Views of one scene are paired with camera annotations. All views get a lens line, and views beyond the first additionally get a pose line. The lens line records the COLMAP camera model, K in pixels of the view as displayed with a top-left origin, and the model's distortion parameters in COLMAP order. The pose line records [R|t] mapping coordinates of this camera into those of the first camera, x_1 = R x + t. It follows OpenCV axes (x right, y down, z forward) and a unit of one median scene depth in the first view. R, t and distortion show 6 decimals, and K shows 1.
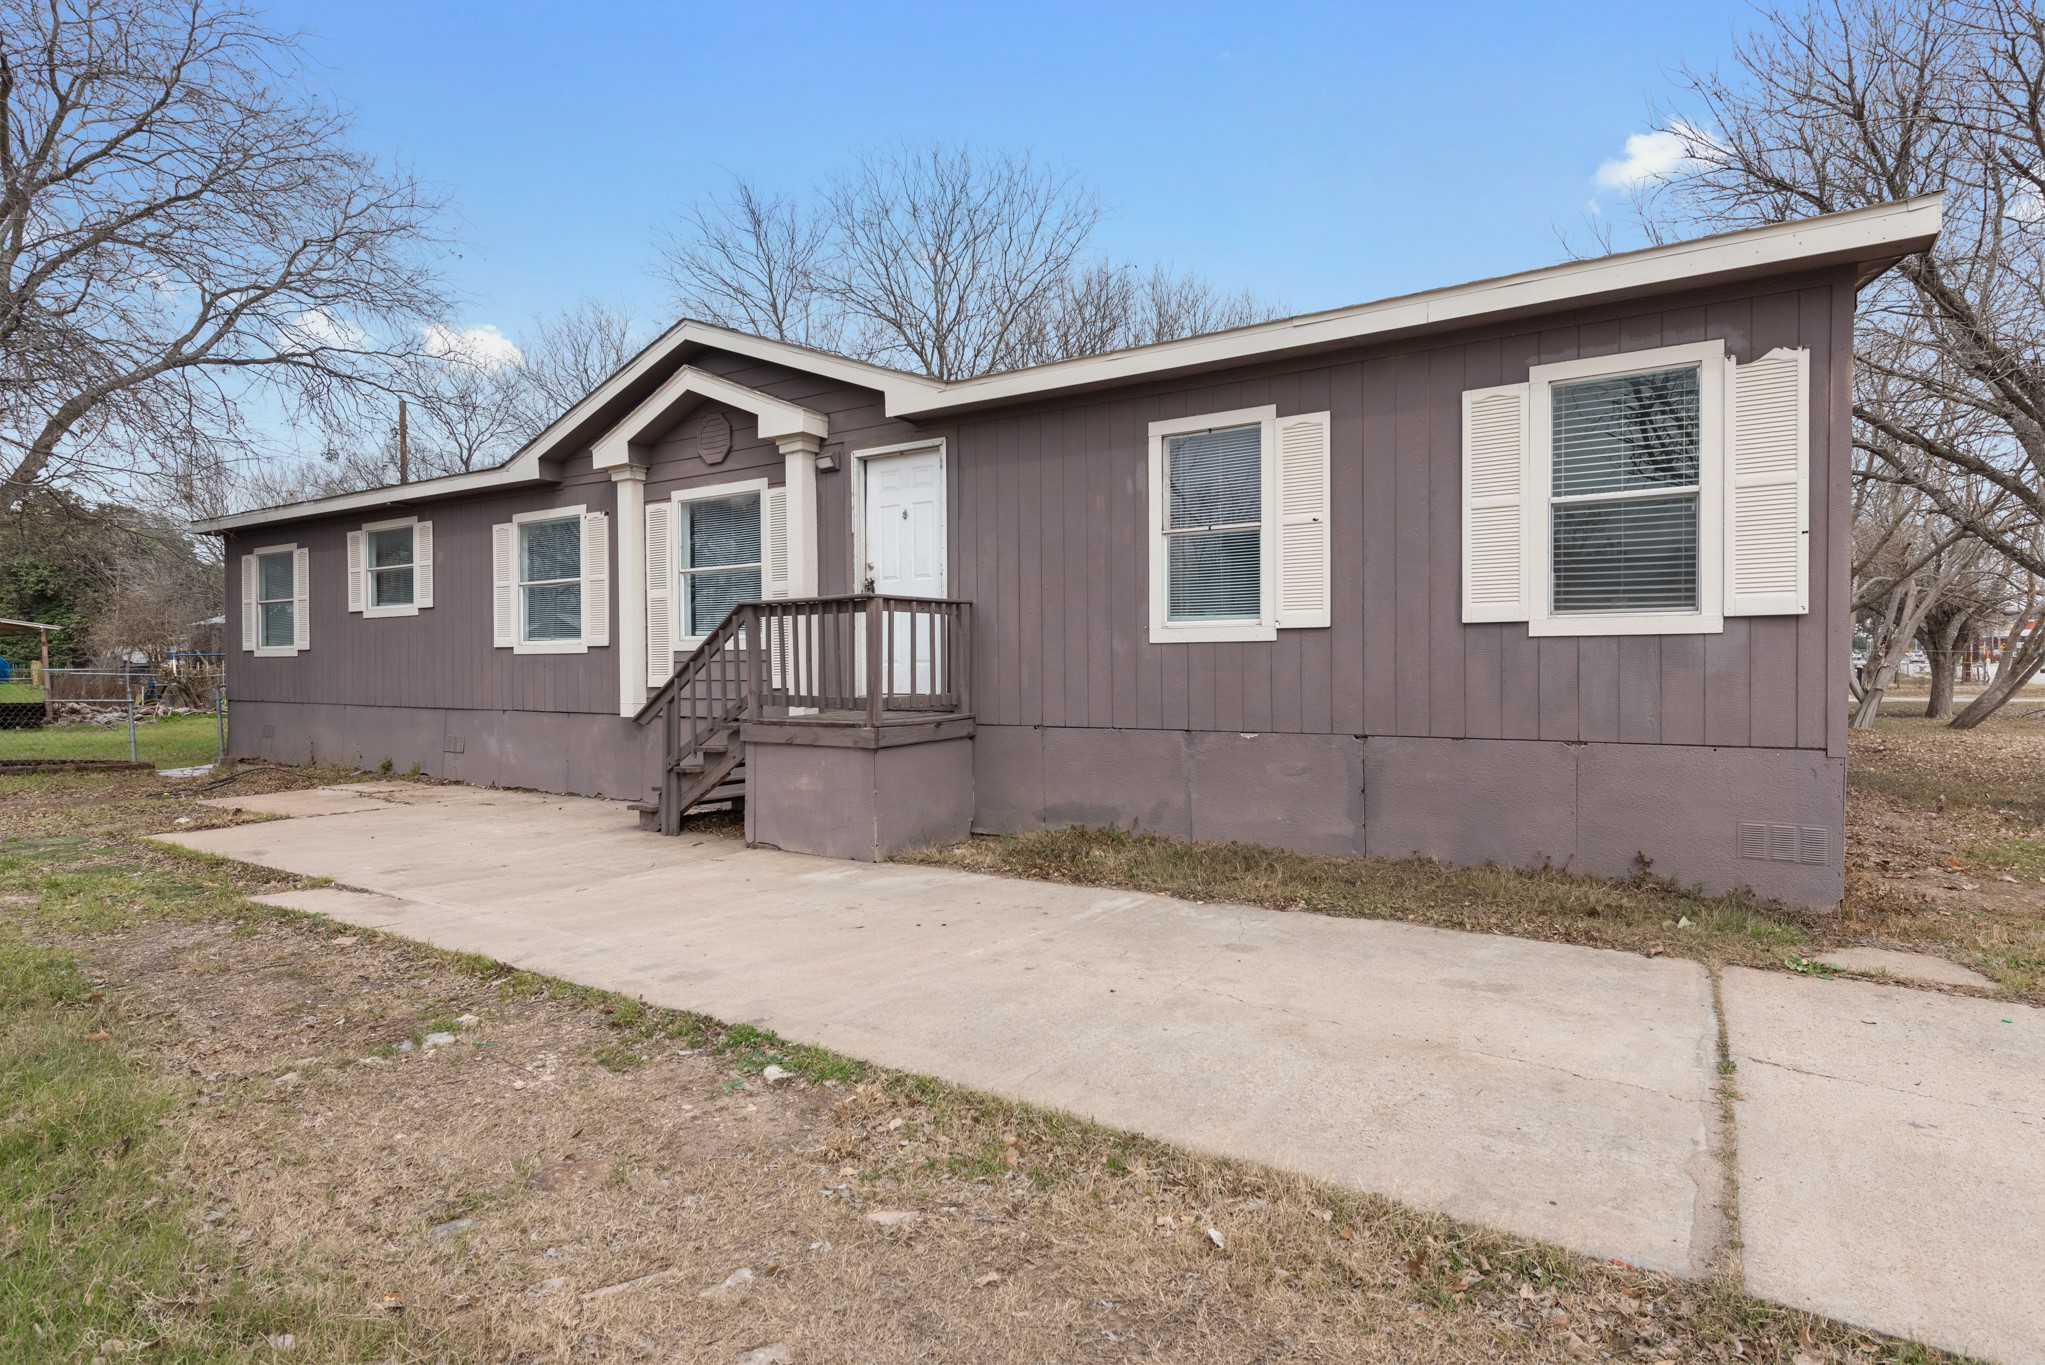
lens RADIAL K [[1105.6, 0, 1023.4], [0, 1105.6, 682.9], [0, 0, 1]] dist [0.004979, 0.000571]
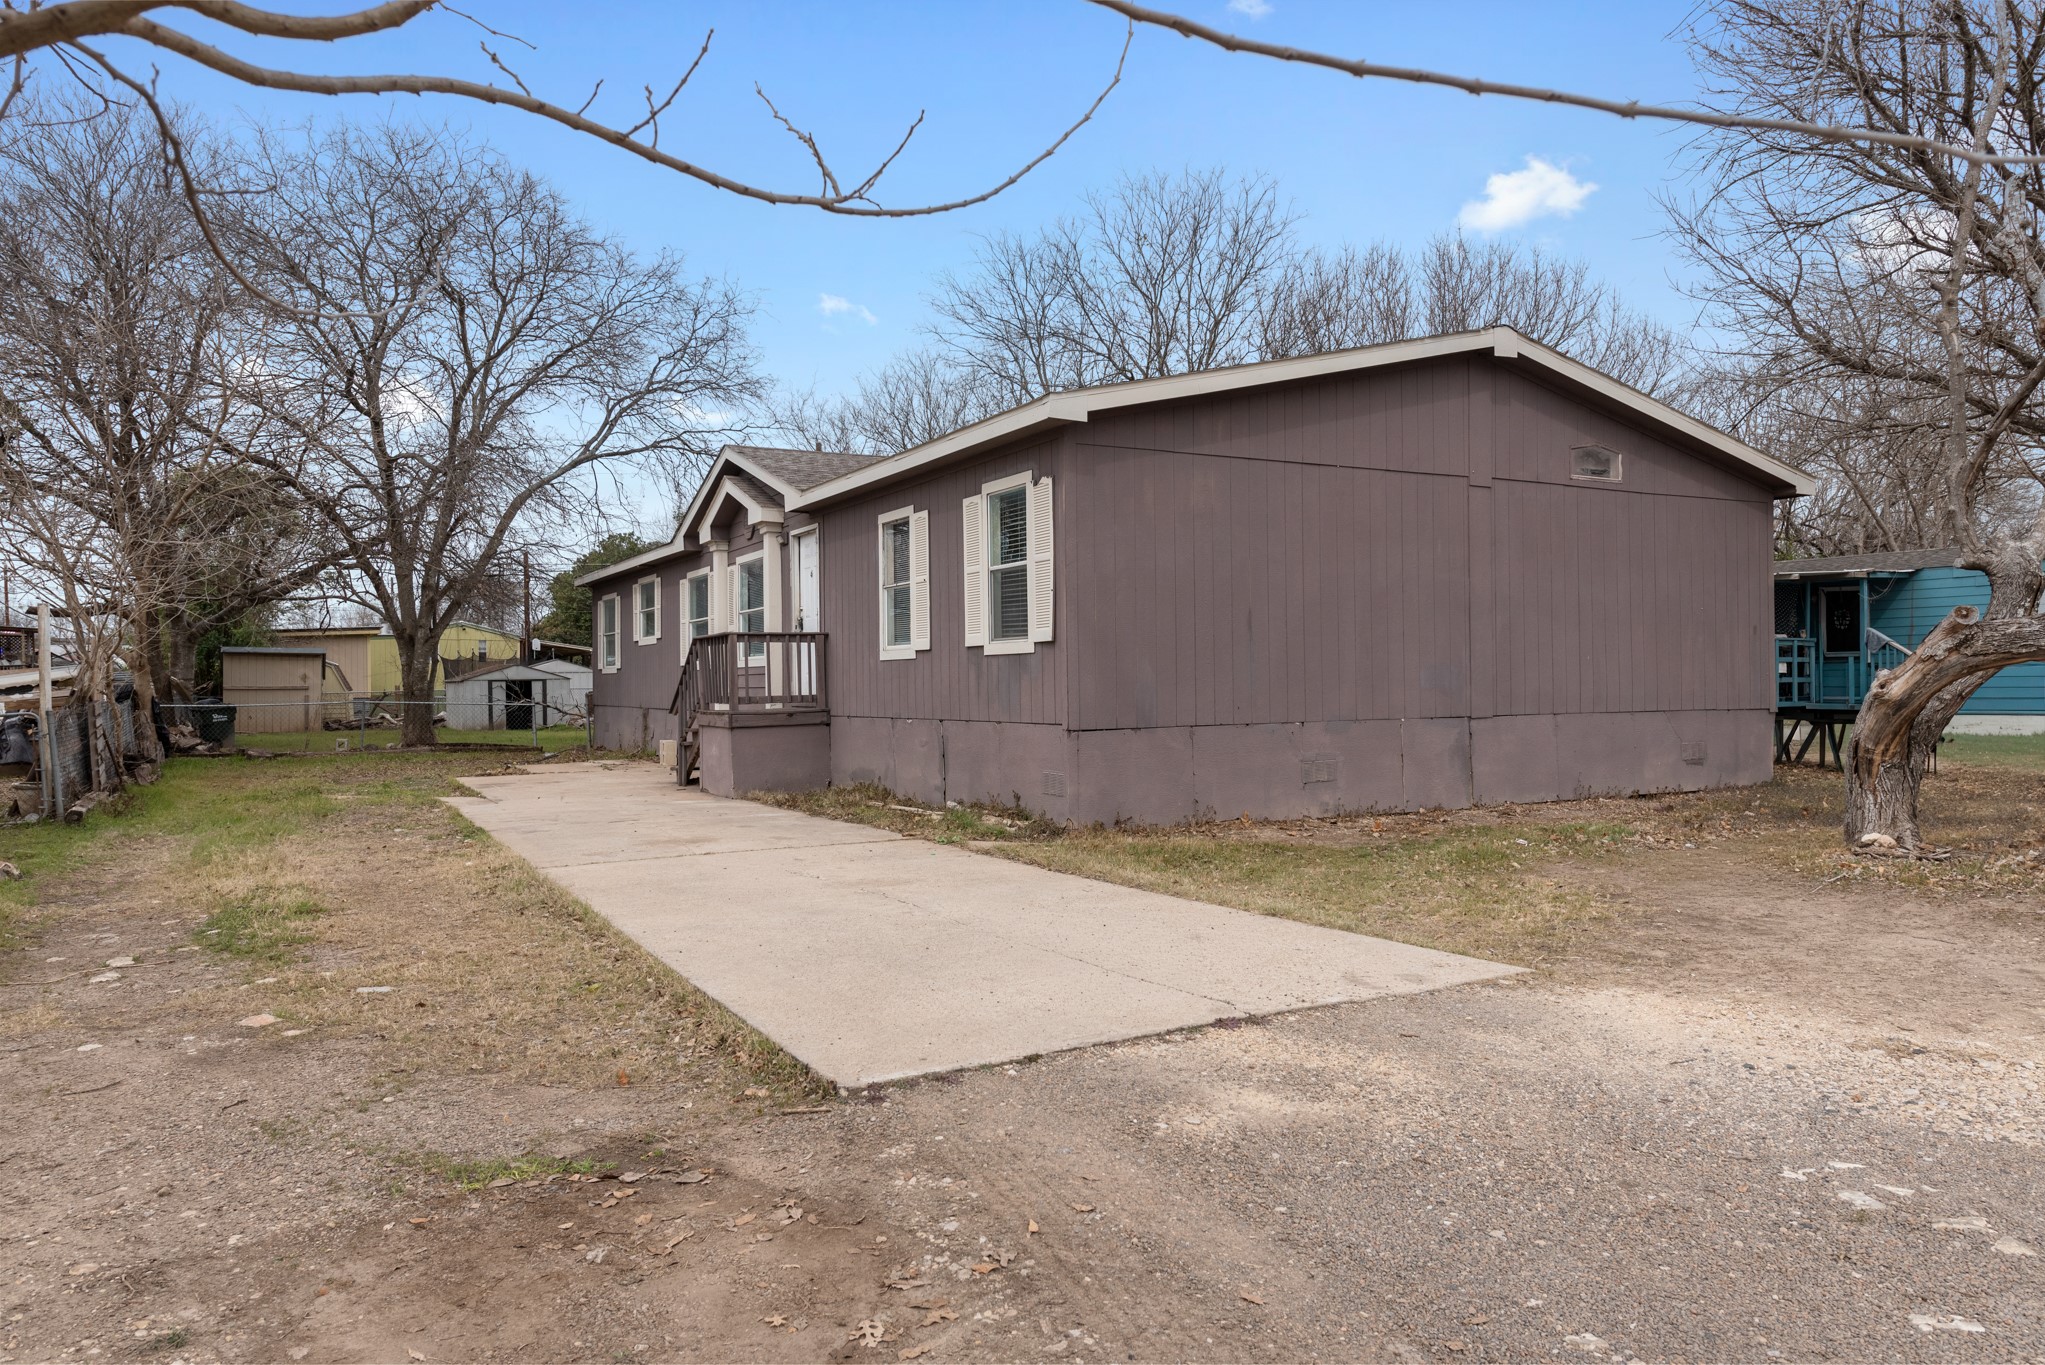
lens RADIAL K [[1404.6, 0, 1023.6], [0, 1404.6, 681.3], [0, 0, 1]] dist [0.005952, 0.000445]
pose [[0.881846, -0.003827, -0.471523, 0.992881], [-0.004923, 0.999838, -0.017322, 0.020395], [0.471513, 0.017596, 0.881684, -0.496211]]
